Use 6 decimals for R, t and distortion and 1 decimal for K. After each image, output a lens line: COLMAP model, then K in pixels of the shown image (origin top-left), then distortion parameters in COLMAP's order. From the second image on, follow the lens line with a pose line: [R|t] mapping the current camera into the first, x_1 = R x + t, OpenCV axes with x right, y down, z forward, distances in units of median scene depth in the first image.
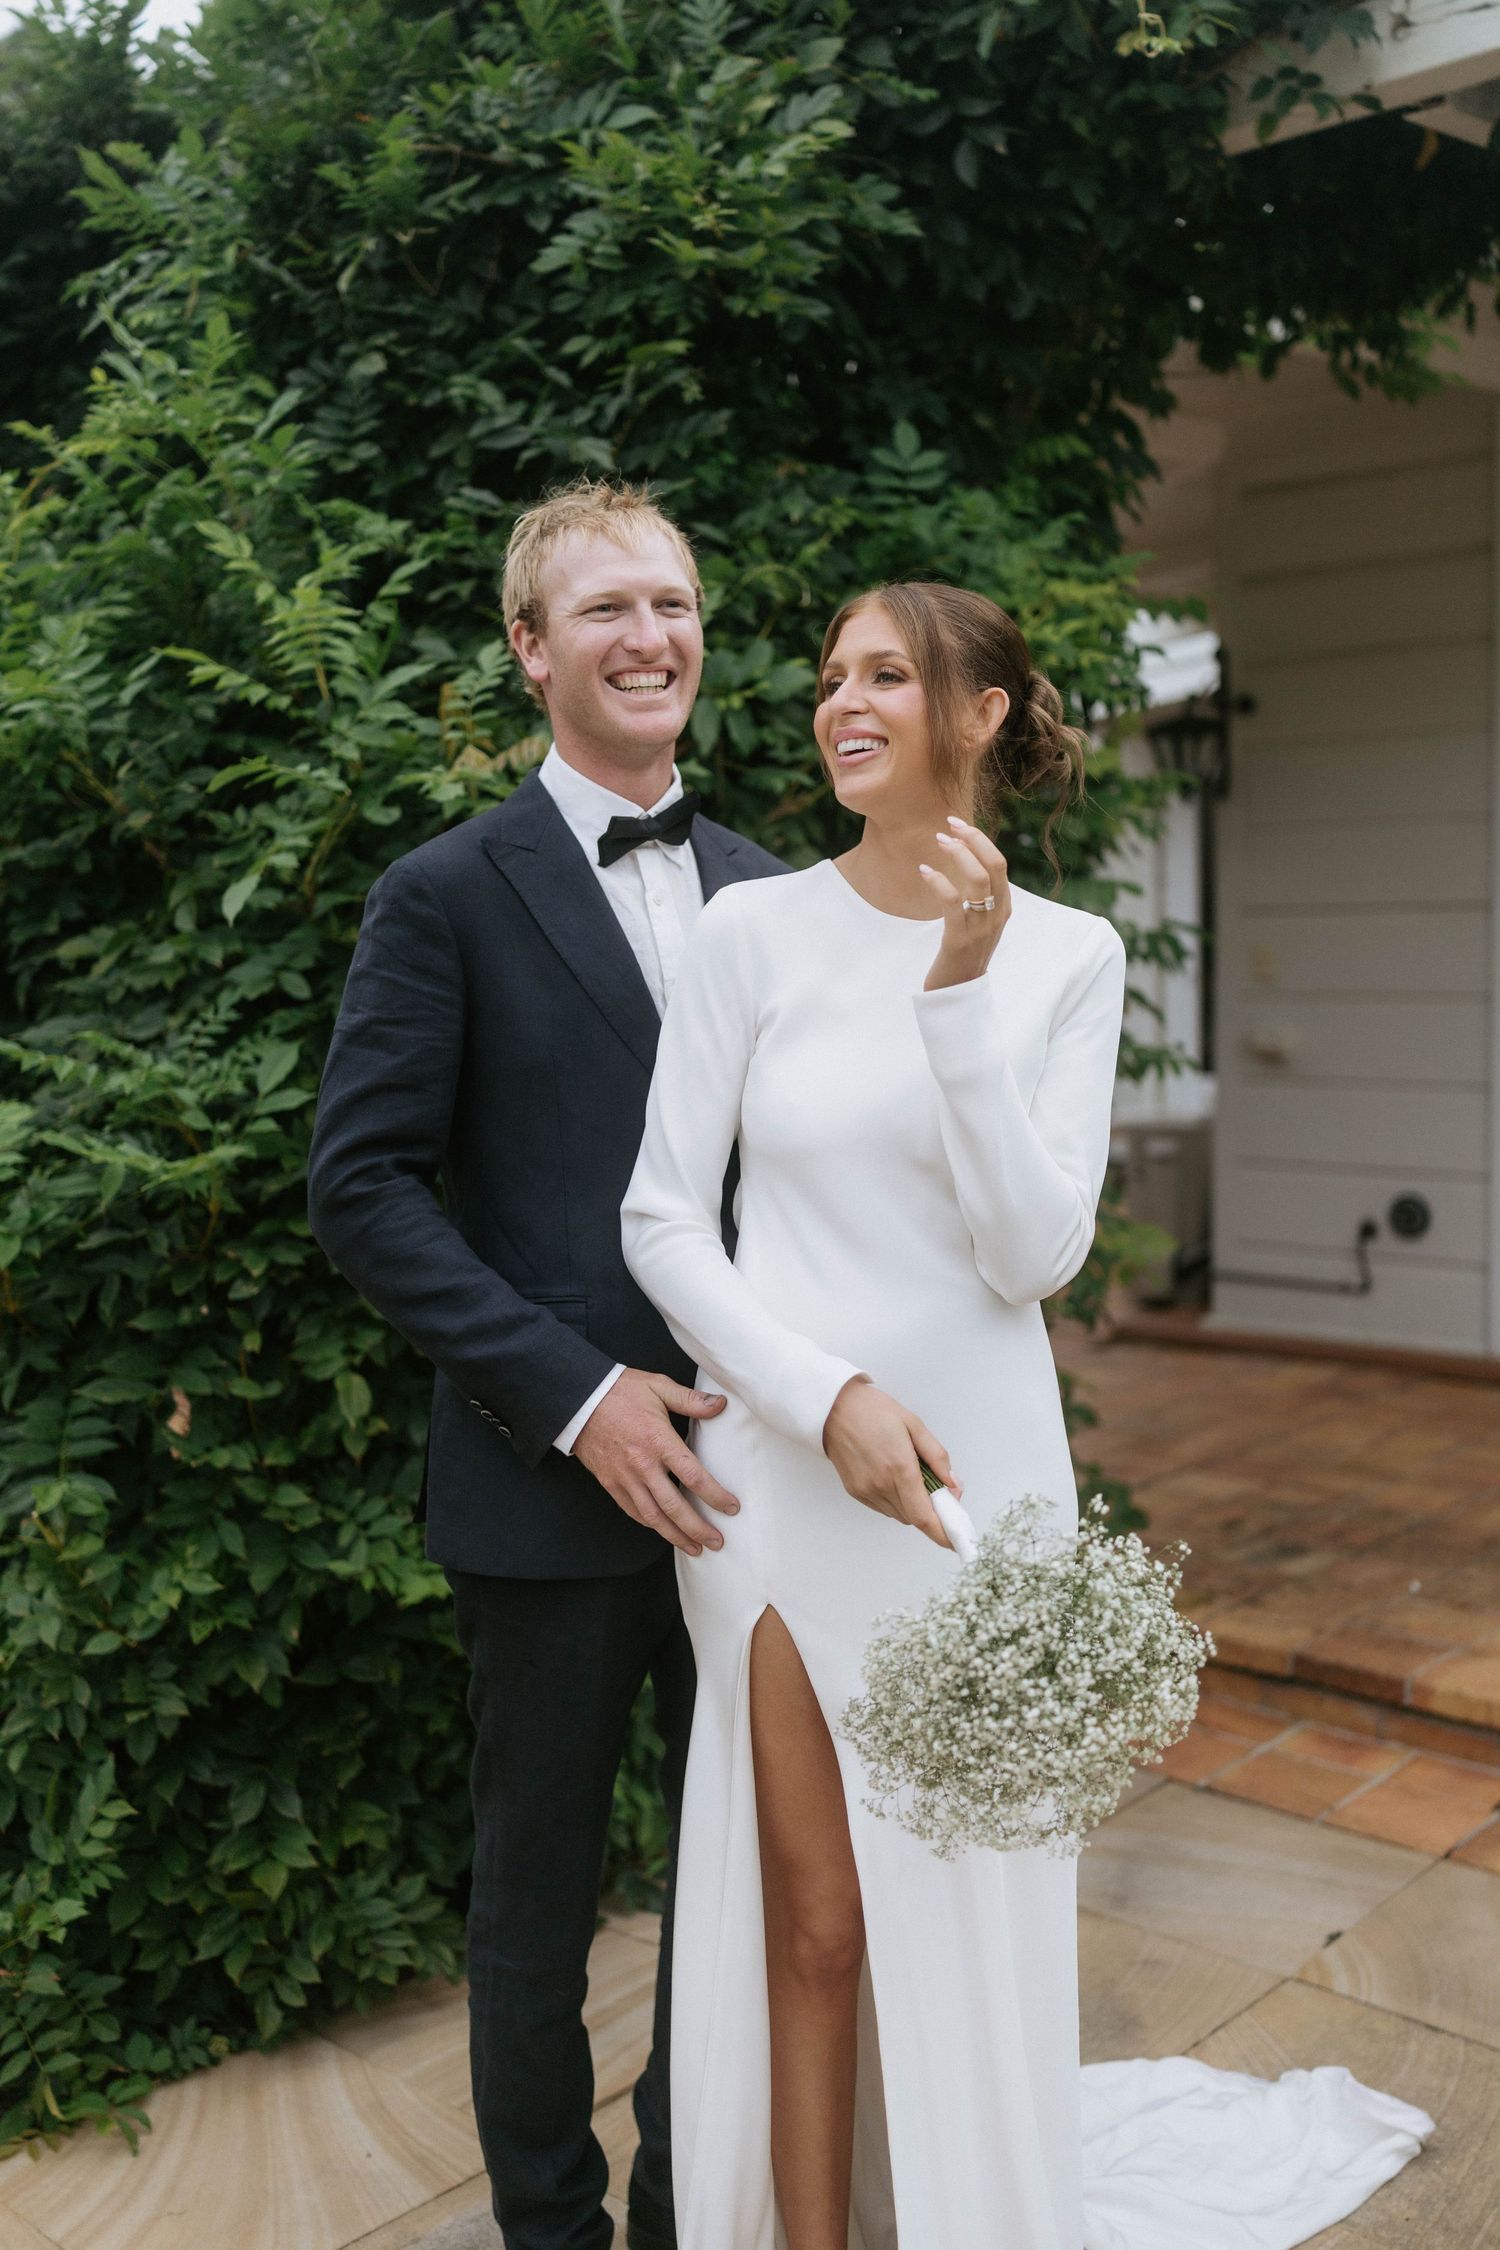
lens RADIAL K [[2153.7, 0, 741.6], [0, 2153.7, 1176.3], [0, 0, 1]] dist [-0.011369, 0.000000]
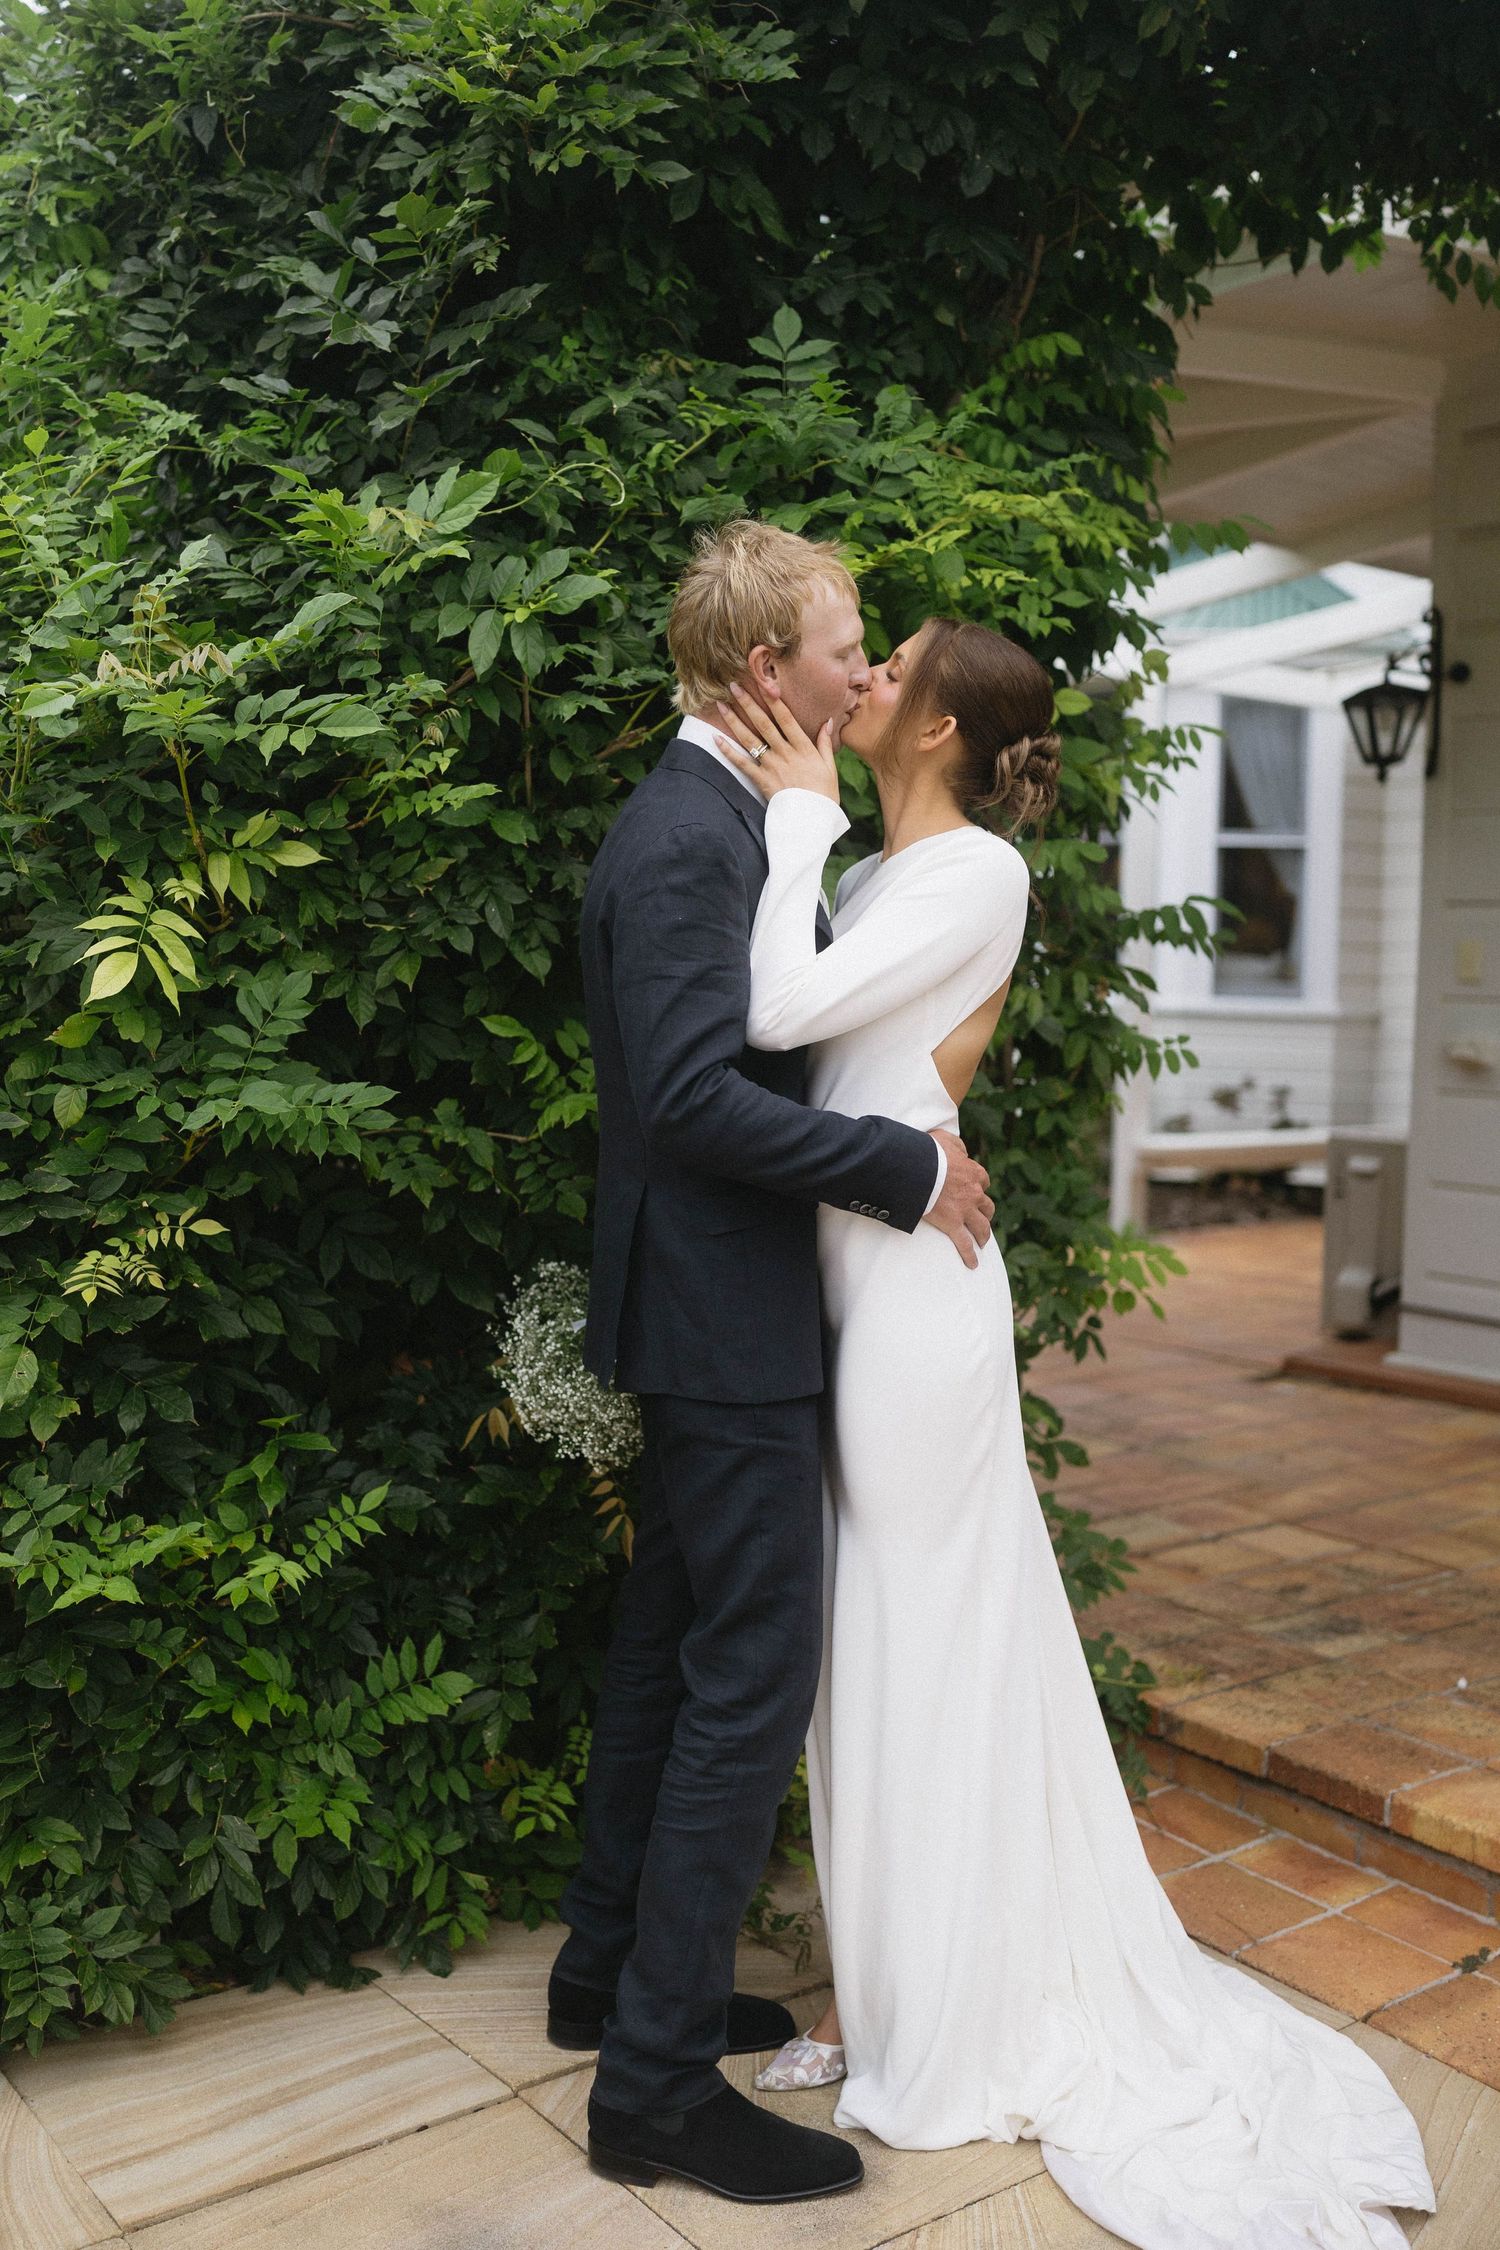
lens RADIAL K [[2153.7, 0, 718.9], [0, 2153.7, 1156.6], [0, 0, 1]] dist [-0.011369, 0.000000]
pose [[0.981688, 0.050715, -0.183621, 0.248691], [-0.051966, 0.998647, -0.002005, -0.001748], [0.183271, 0.011510, 0.982995, 0.153632]]
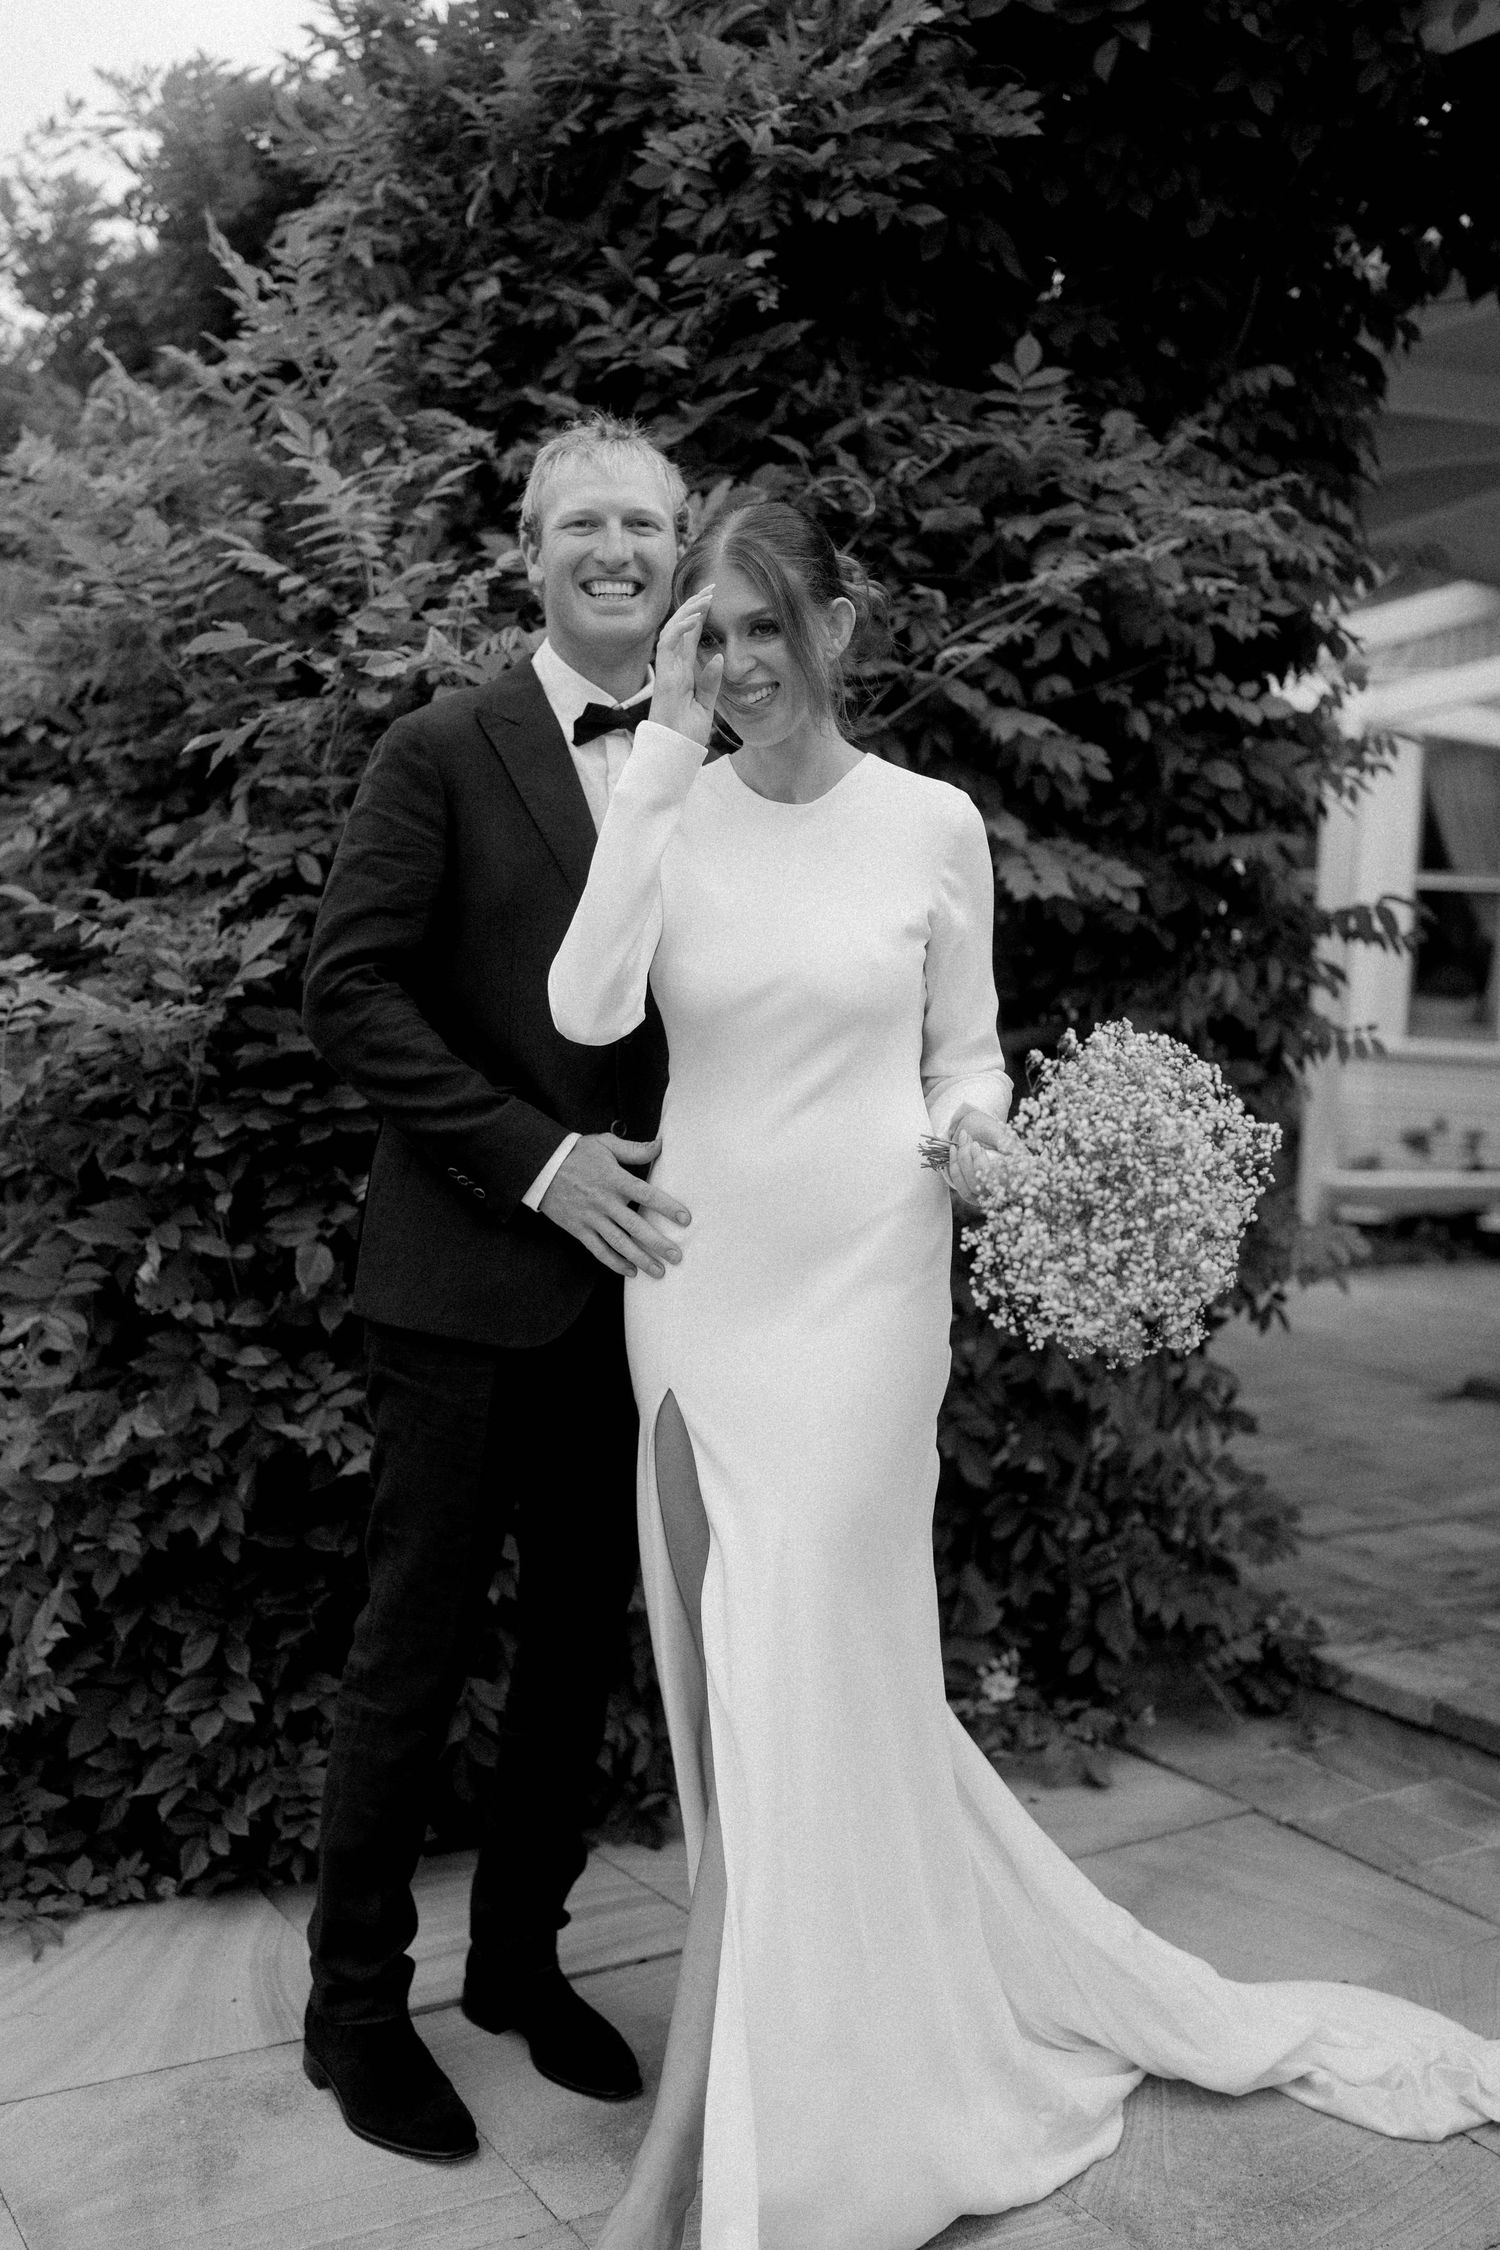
lens RADIAL K [[2153.7, 0, 714.4], [0, 2153.7, 1154.5], [0, 0, 1]] dist [-0.011369, 0.000000]
pose [[0.960380, 0.080186, -0.266911, 0.251241], [-0.087227, 0.996081, -0.014610, 0.043923], [0.264693, 0.037313, 0.963611, 0.055437]]
